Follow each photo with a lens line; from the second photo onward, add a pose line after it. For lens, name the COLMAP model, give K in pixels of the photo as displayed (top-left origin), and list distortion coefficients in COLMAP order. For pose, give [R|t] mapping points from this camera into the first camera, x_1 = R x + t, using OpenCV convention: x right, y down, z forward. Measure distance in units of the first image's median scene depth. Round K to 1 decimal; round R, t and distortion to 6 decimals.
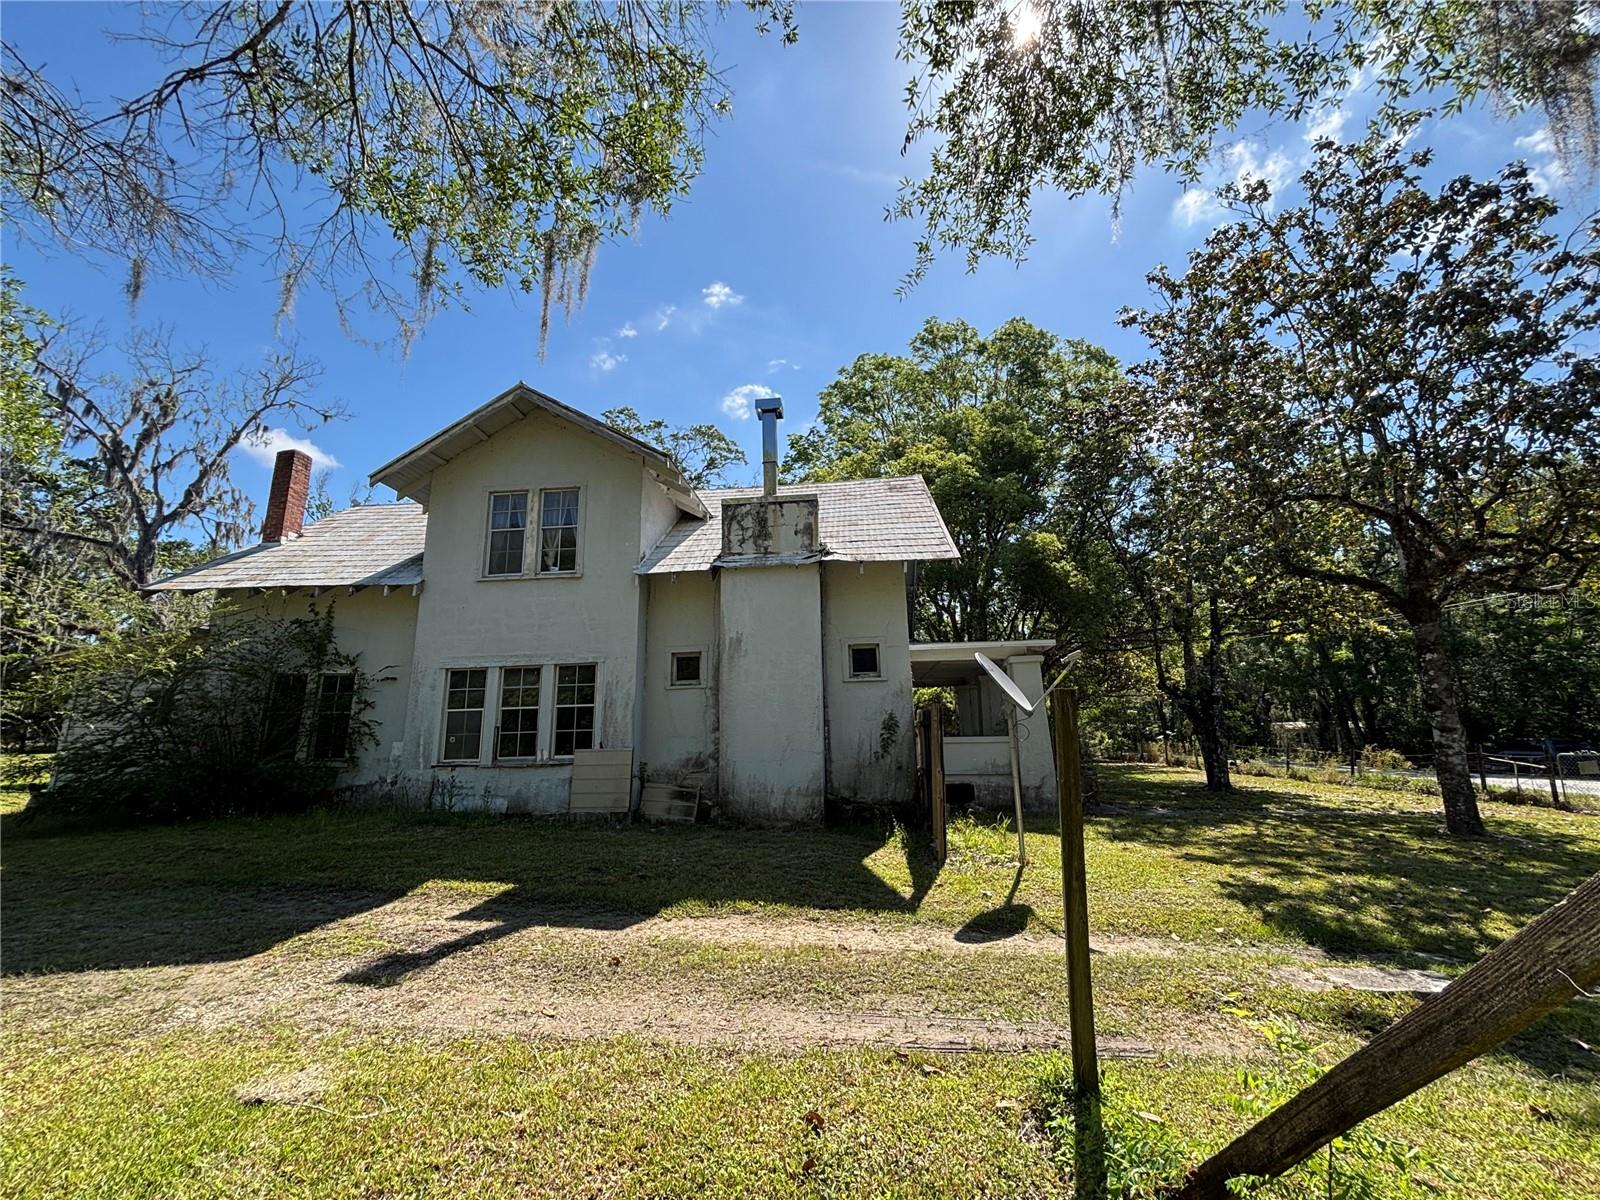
lens RADIAL K [[643.8, 0, 798.4], [0, 643.8, 597.5], [0, 0, 1]] dist [0.000082, -0.000243]
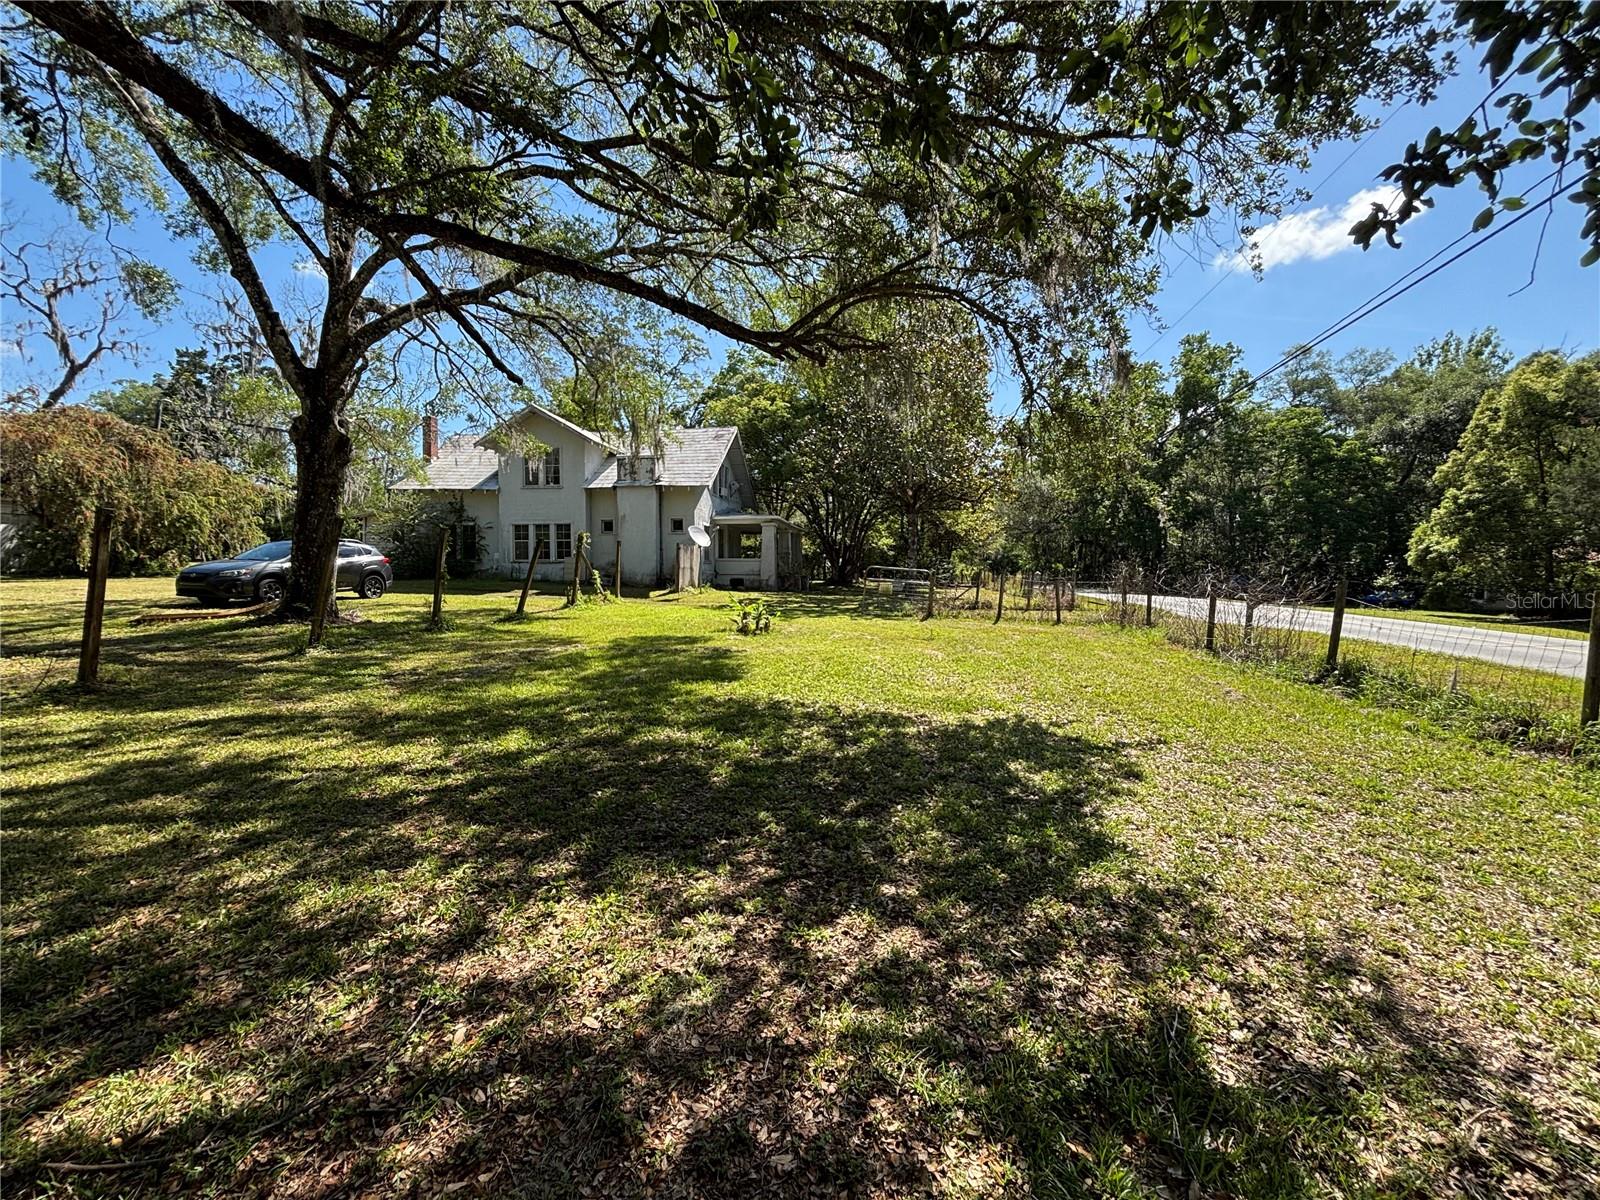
lens RADIAL K [[643.8, 0, 804.5], [0, 643.8, 598.3], [0, 0, 1]] dist [0.000082, -0.000243]
pose [[0.997760, 0.028968, -0.060301, 0.740278], [-0.012590, 0.966589, 0.256023, -0.265358], [0.065702, -0.254690, 0.964788, -1.405401]]
